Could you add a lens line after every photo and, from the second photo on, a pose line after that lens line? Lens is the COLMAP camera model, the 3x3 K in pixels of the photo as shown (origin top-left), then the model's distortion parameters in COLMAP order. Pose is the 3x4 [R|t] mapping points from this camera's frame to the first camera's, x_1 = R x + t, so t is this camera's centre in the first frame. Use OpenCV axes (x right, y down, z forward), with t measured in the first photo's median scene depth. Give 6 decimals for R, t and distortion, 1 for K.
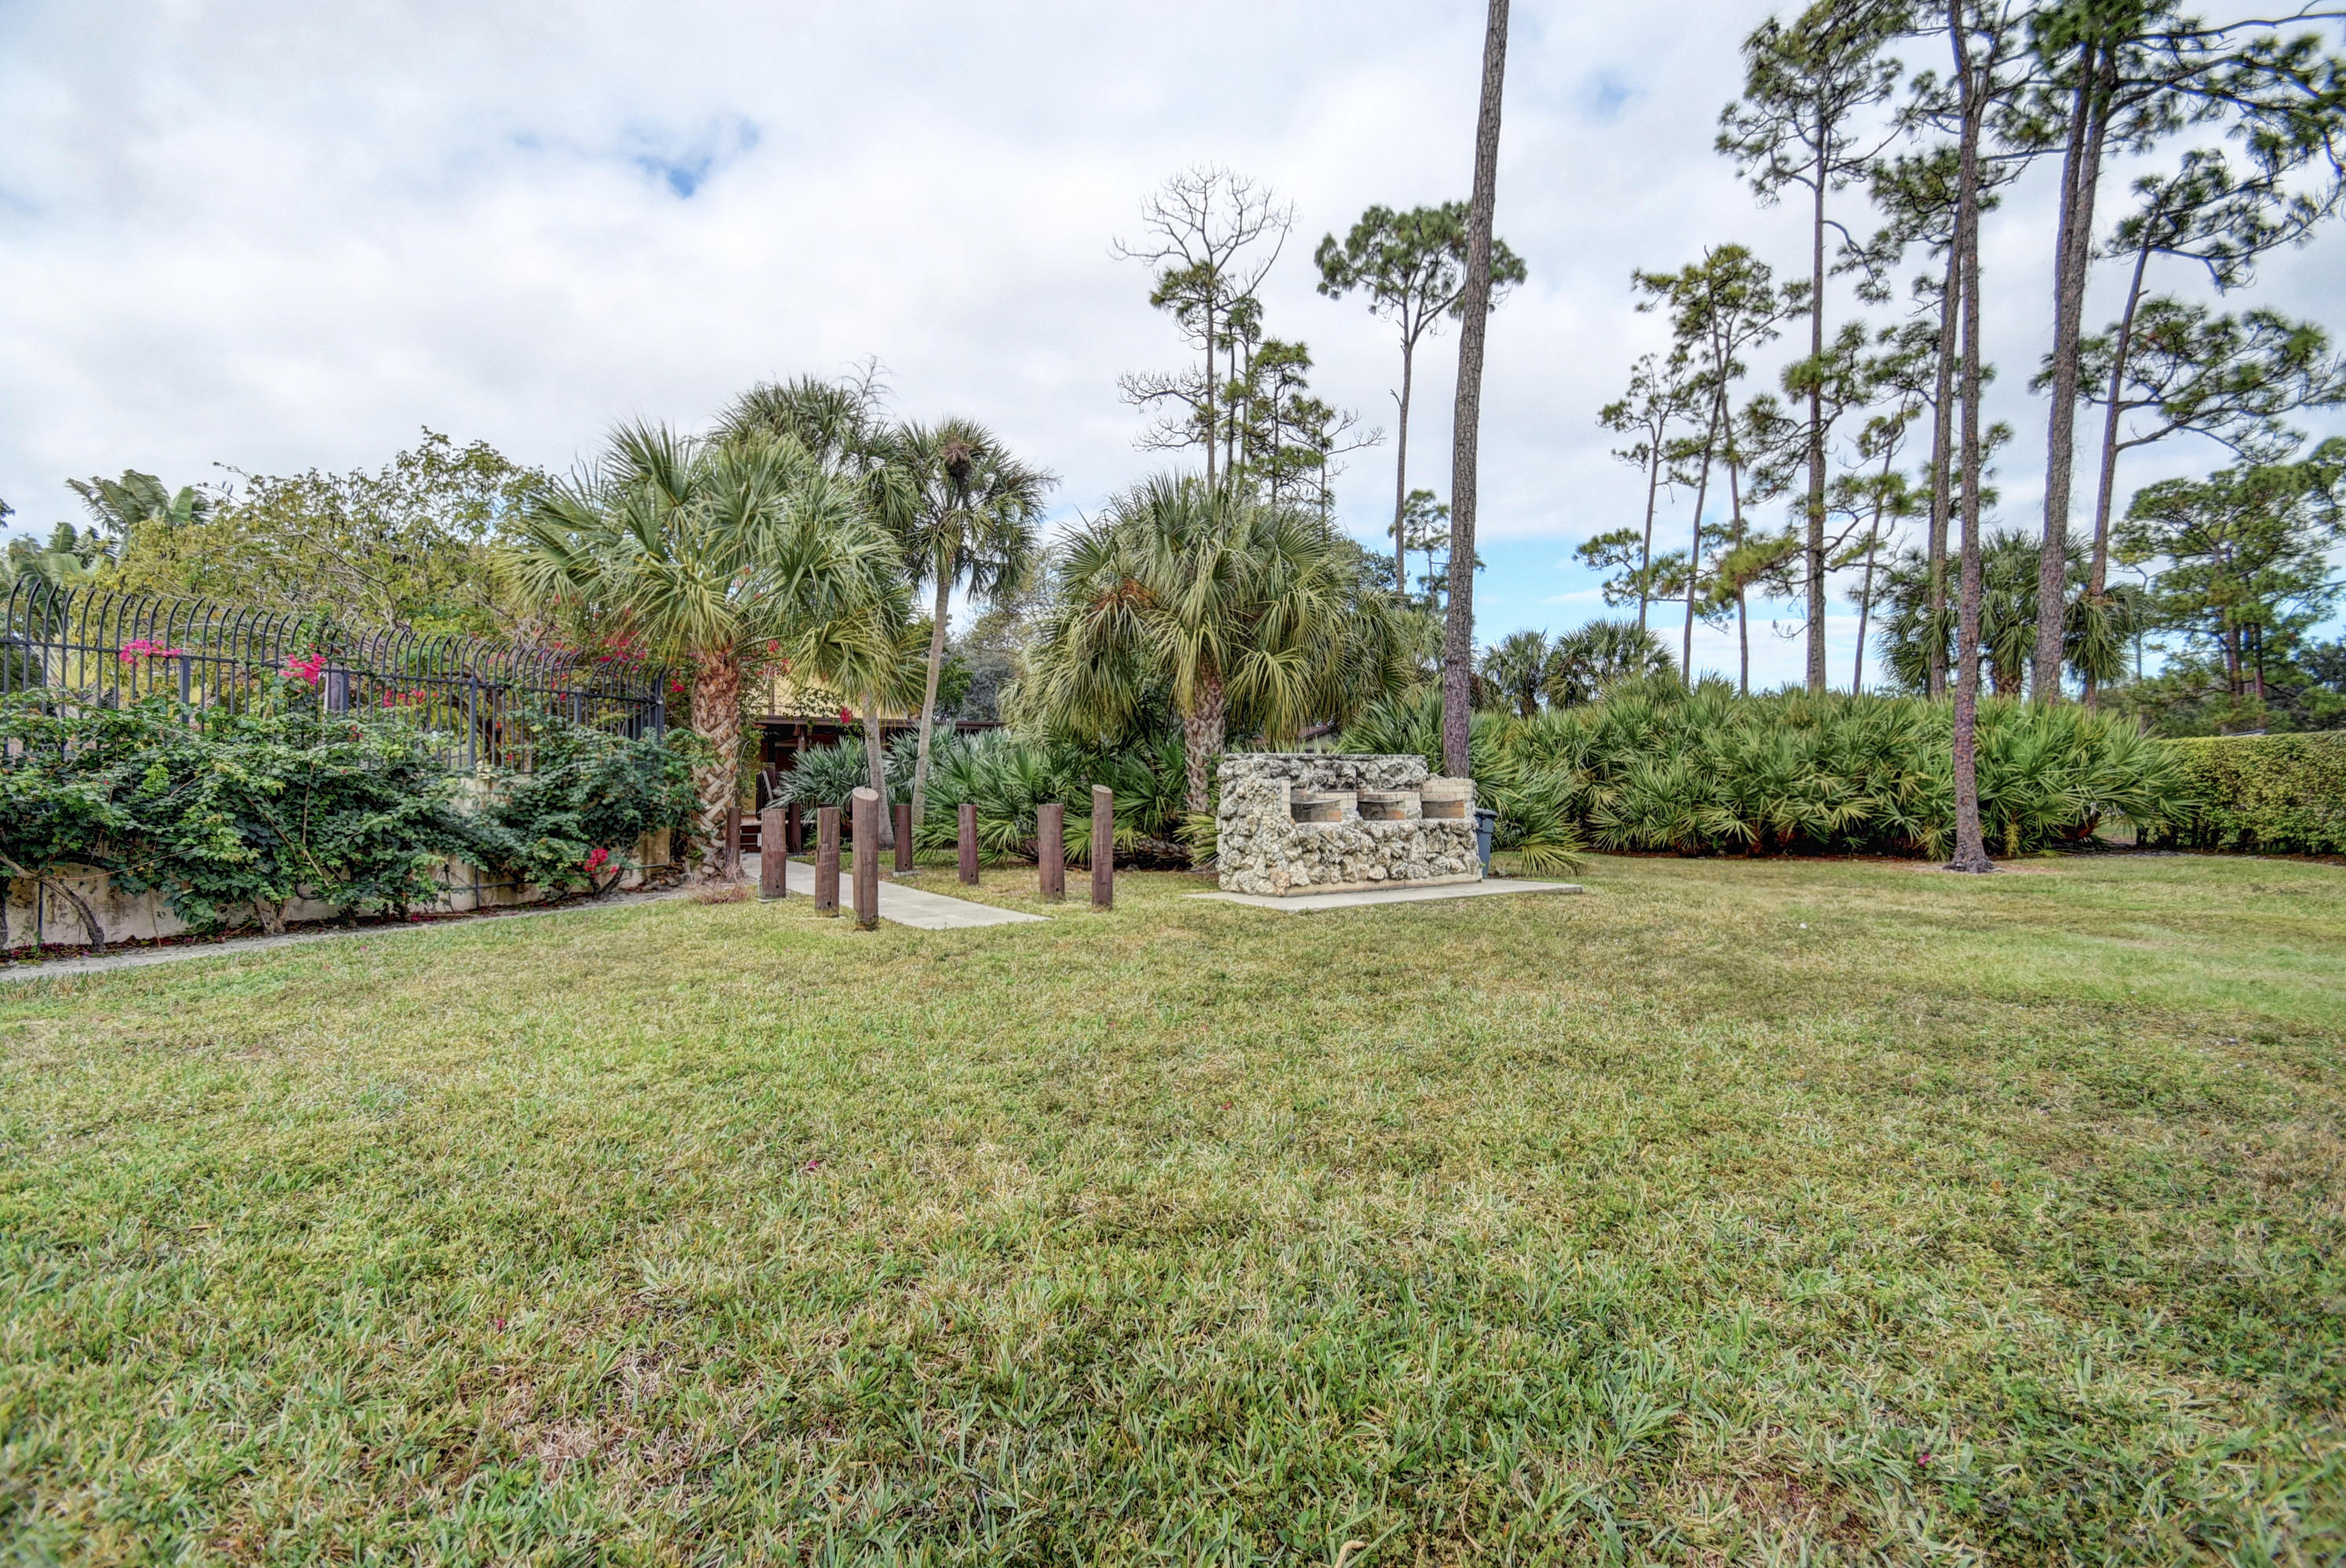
lens RADIAL K [[1014.6, 0, 1173.0], [0, 1014.6, 784.0], [0, 0, 1]] dist [-0.001348, -0.009717]
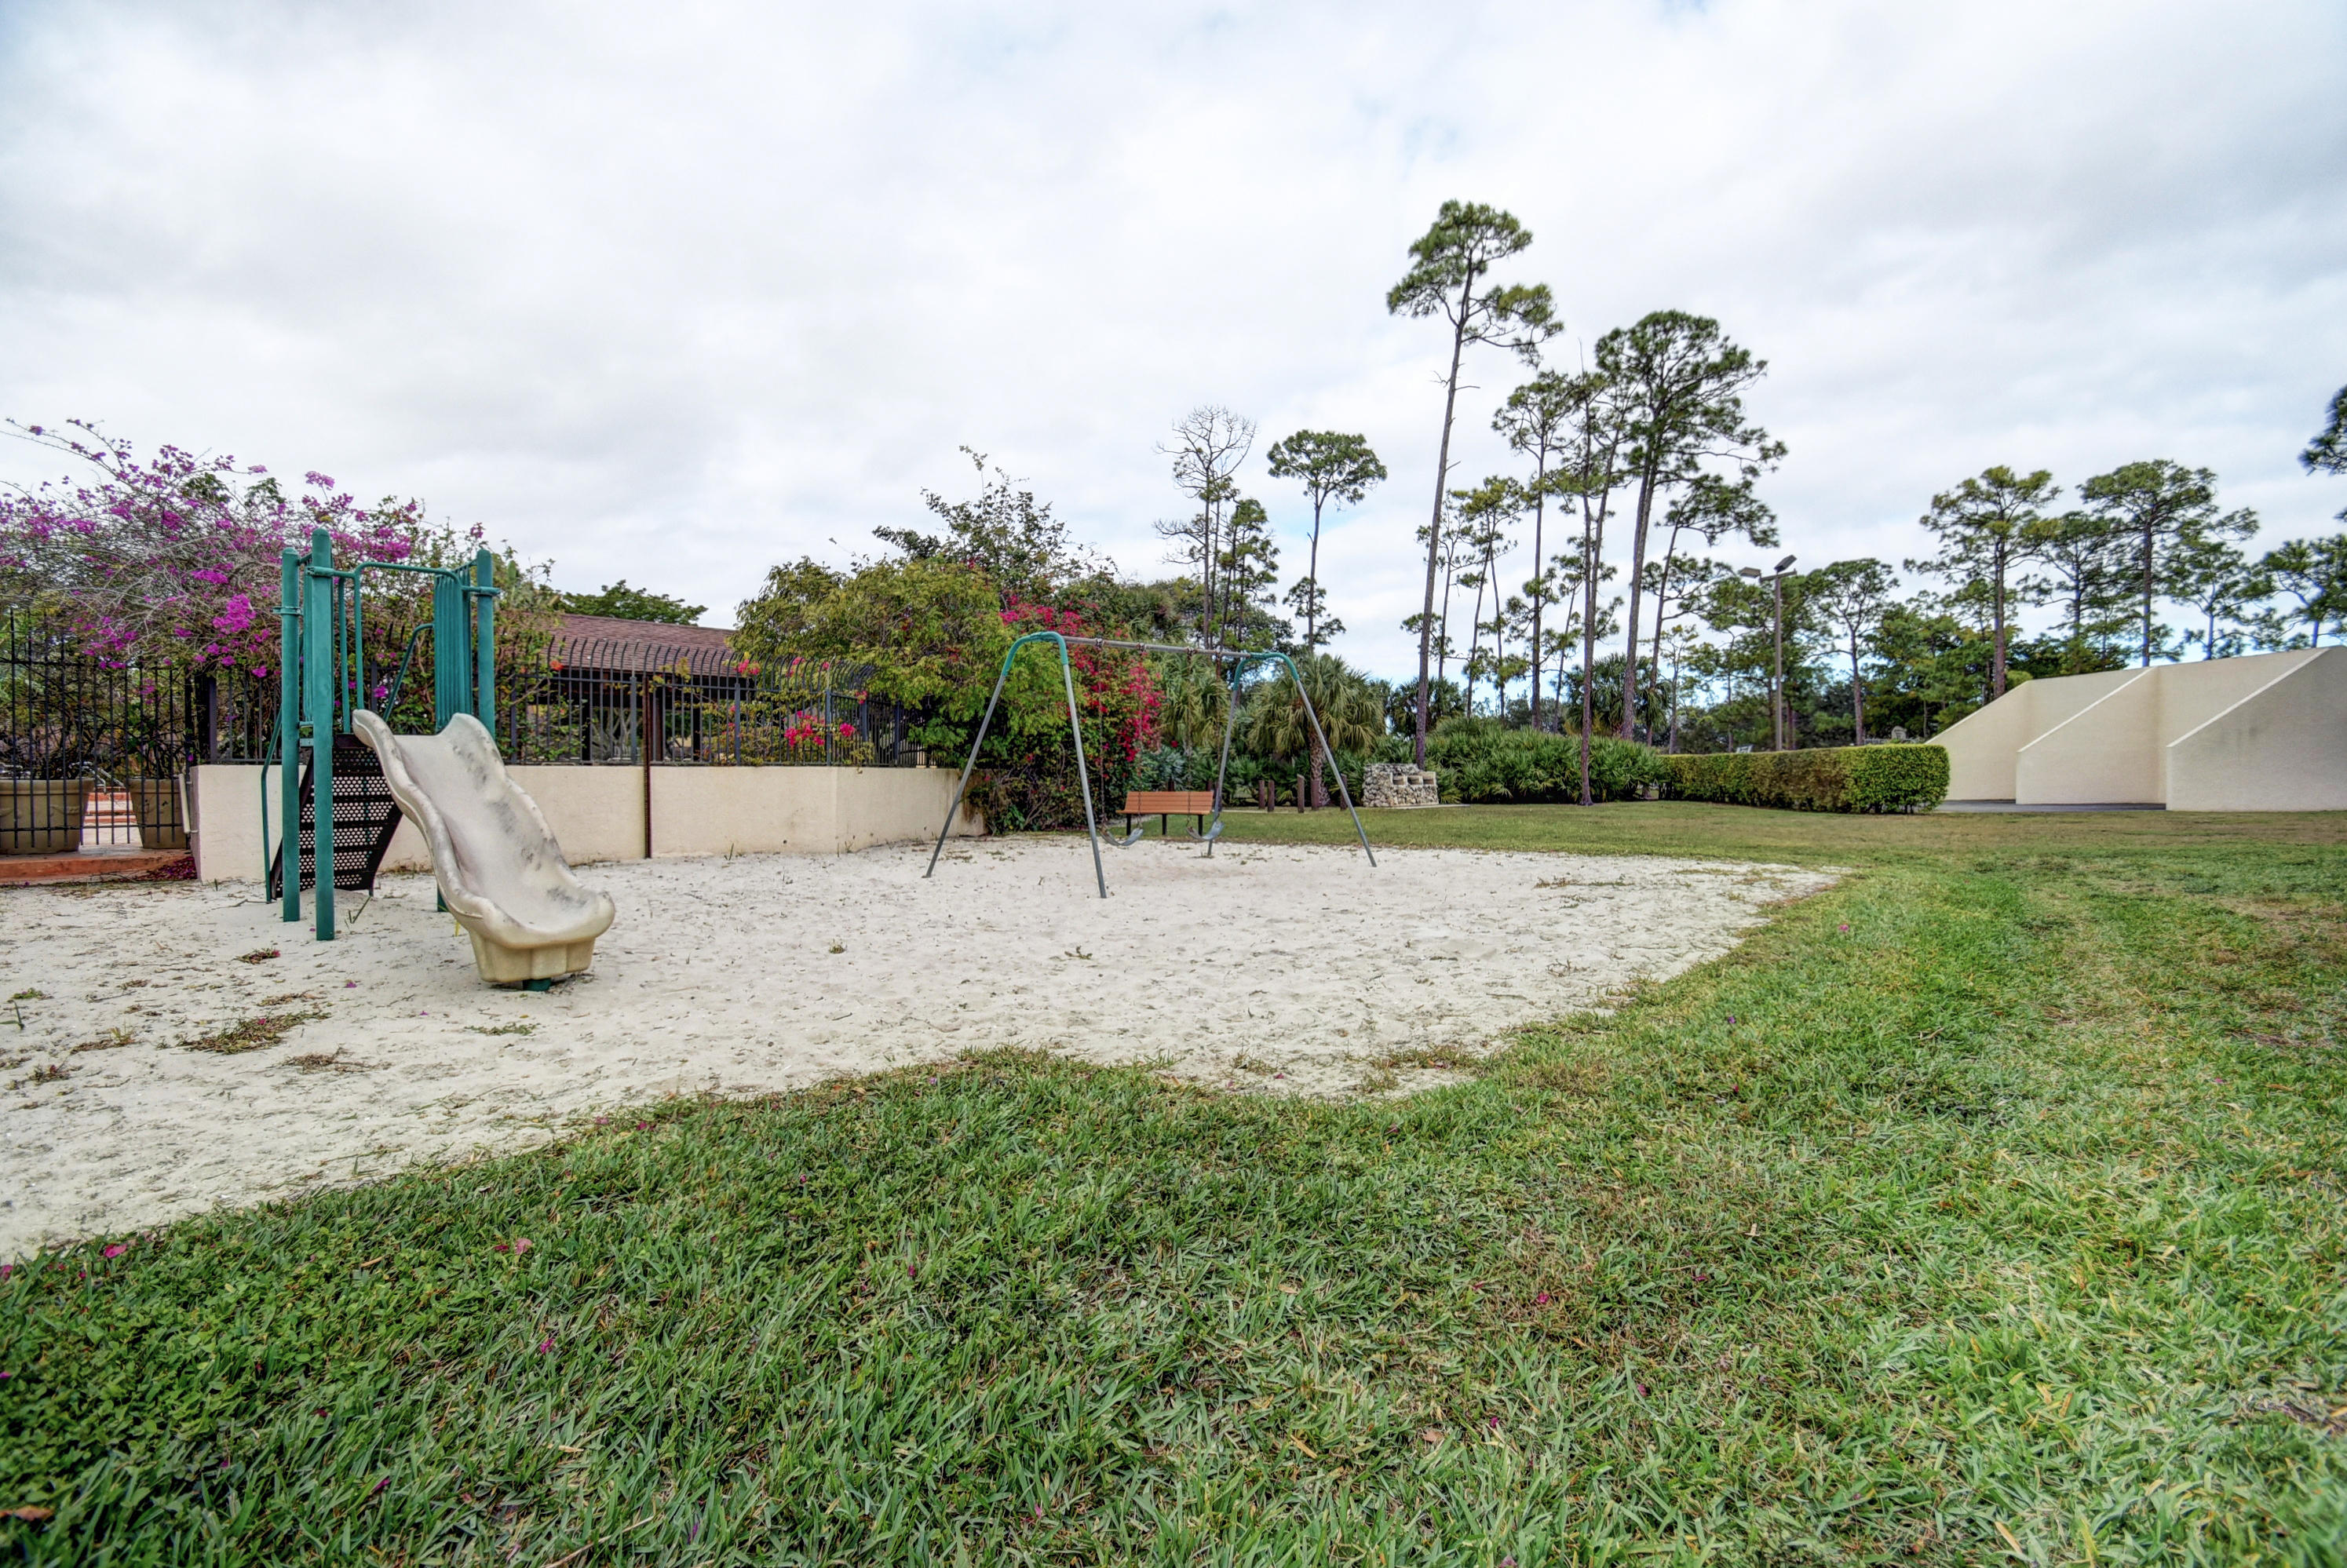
lens RADIAL K [[993.5, 0, 1159.5], [0, 993.5, 774.0], [0, 0, 1]] dist [0.001033, -0.000010]
pose [[0.979813, -0.001803, 0.199906, -0.601767], [-0.001180, 0.999890, 0.014802, -0.026583], [-0.199910, -0.014740, 0.979703, -0.961279]]
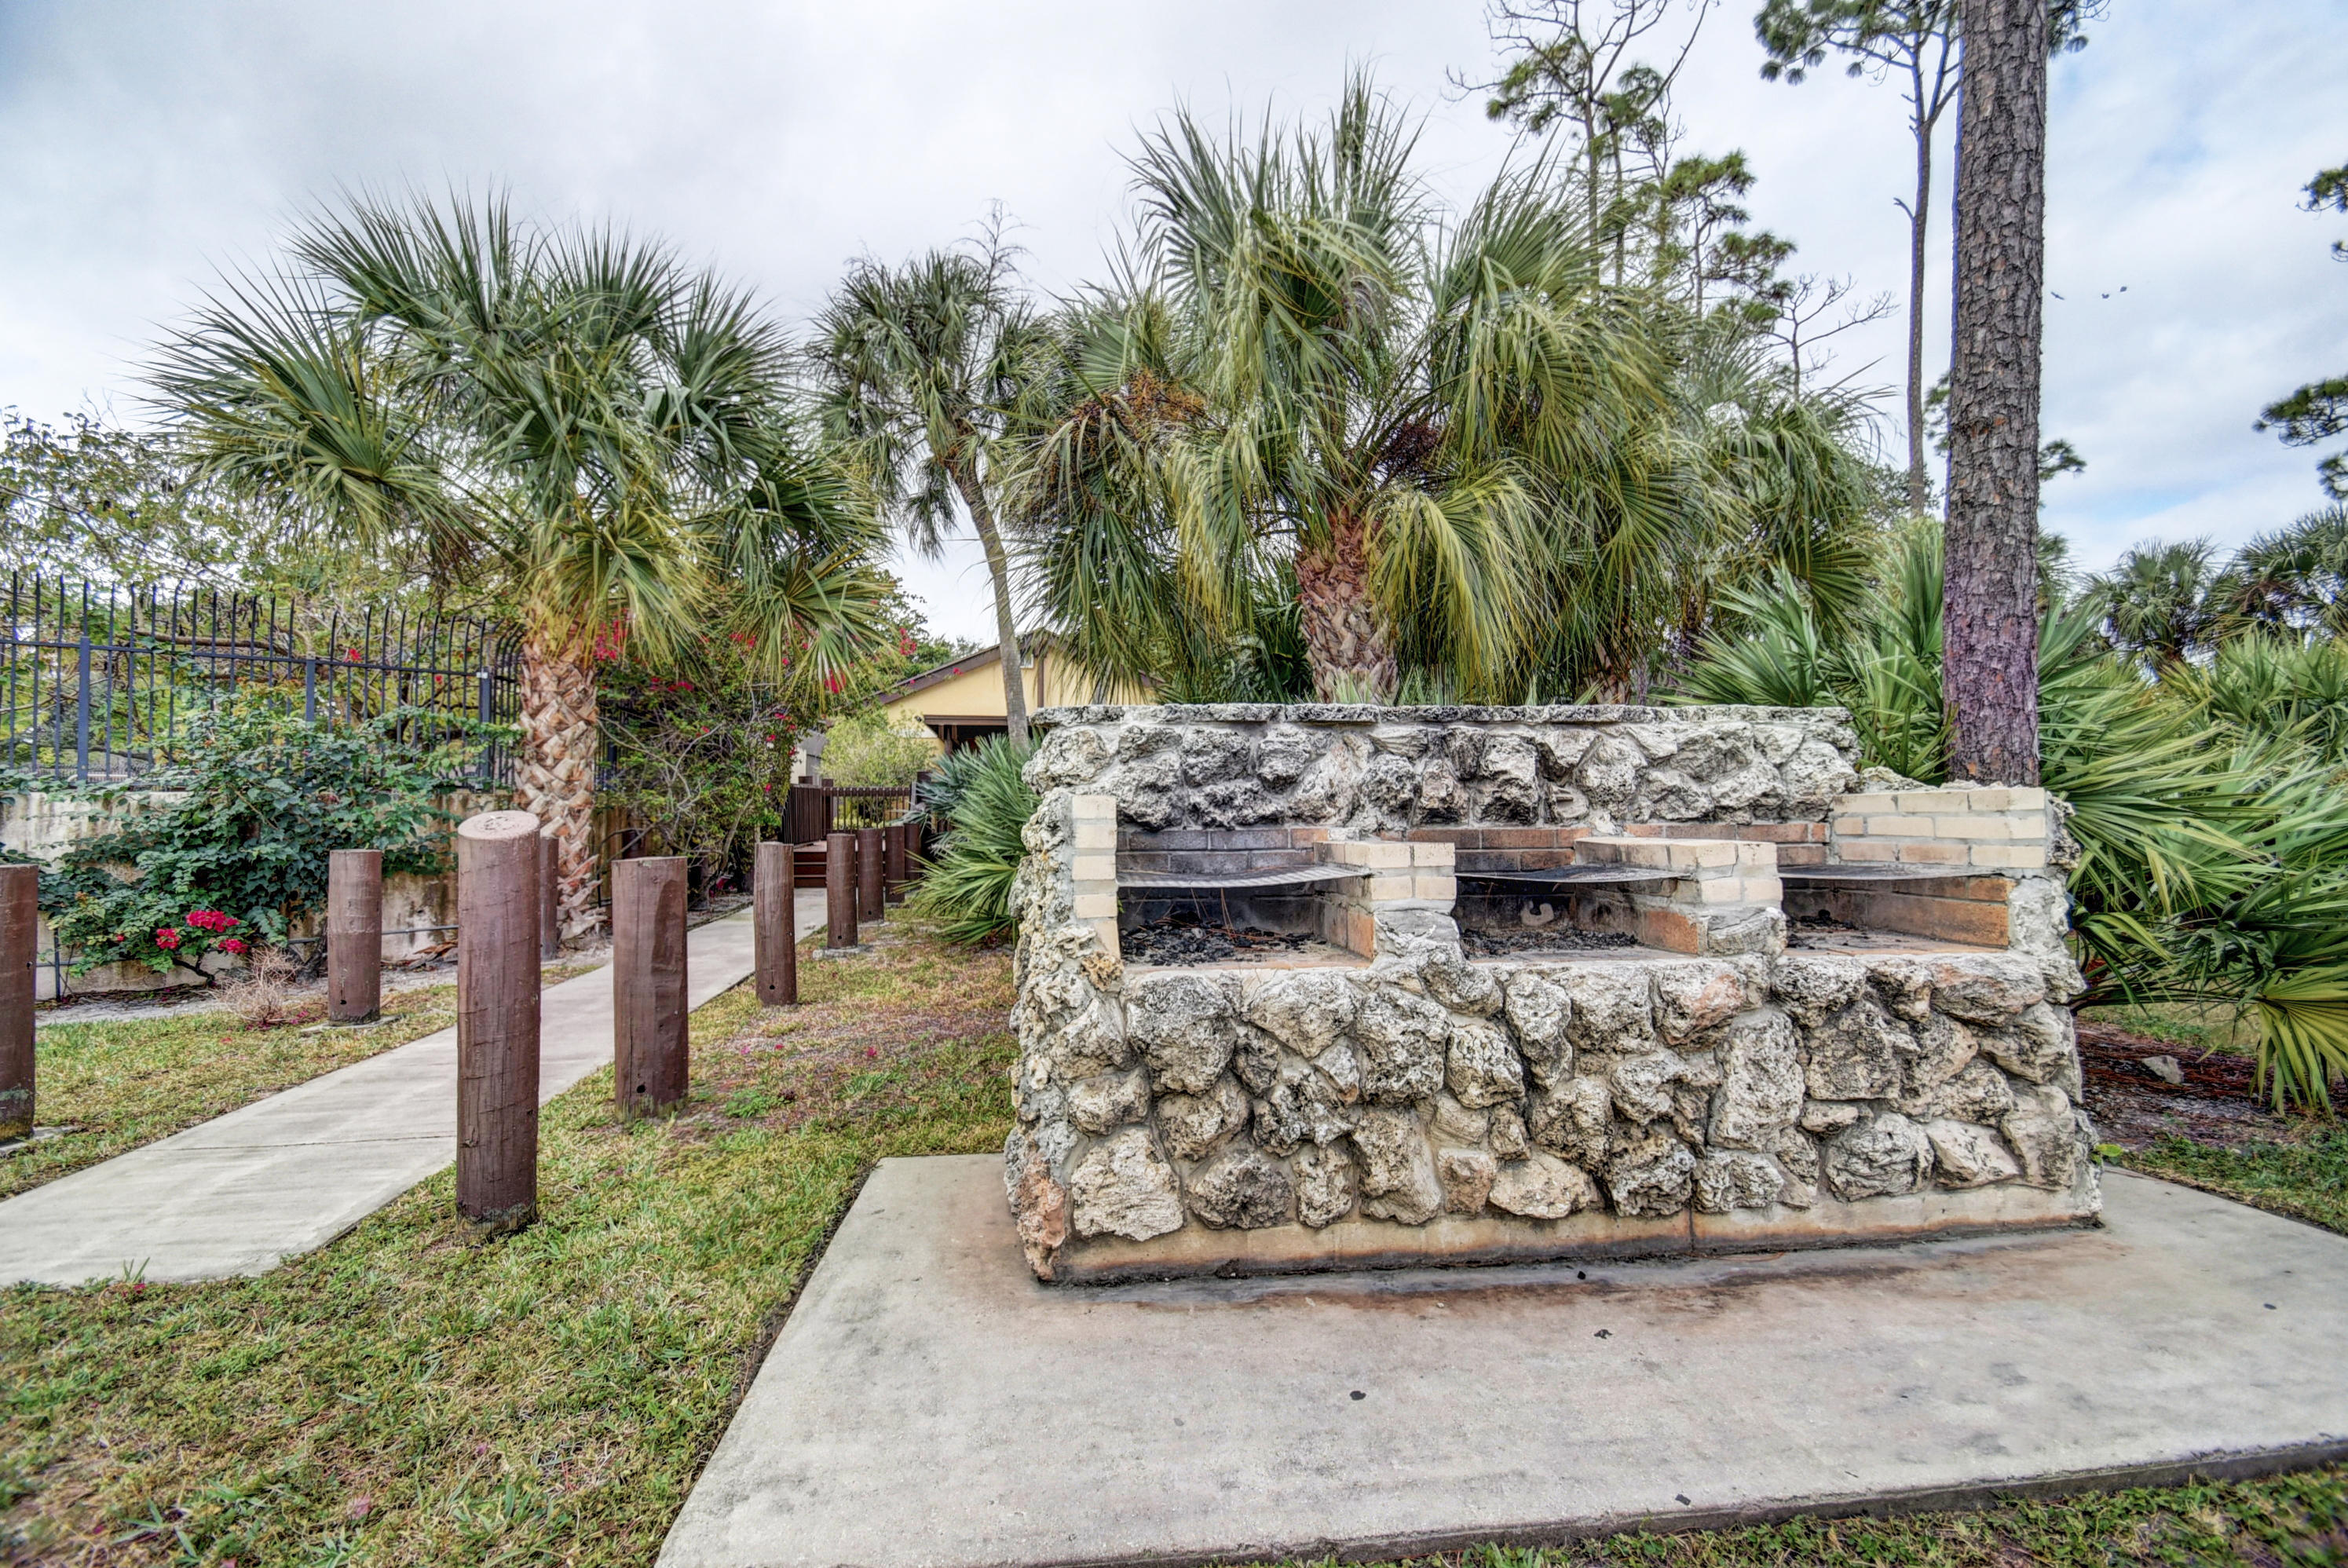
lens RADIAL K [[1015.4, 0, 1174.0], [0, 1015.4, 784.0], [0, 0, 1]] dist [-0.001348, -0.009717]
pose [[0.906999, -0.005391, -0.421097, 0.108916], [0.000509, 0.999931, -0.011705, -0.001493], [0.421132, 0.010402, 0.906940, 0.365149]]
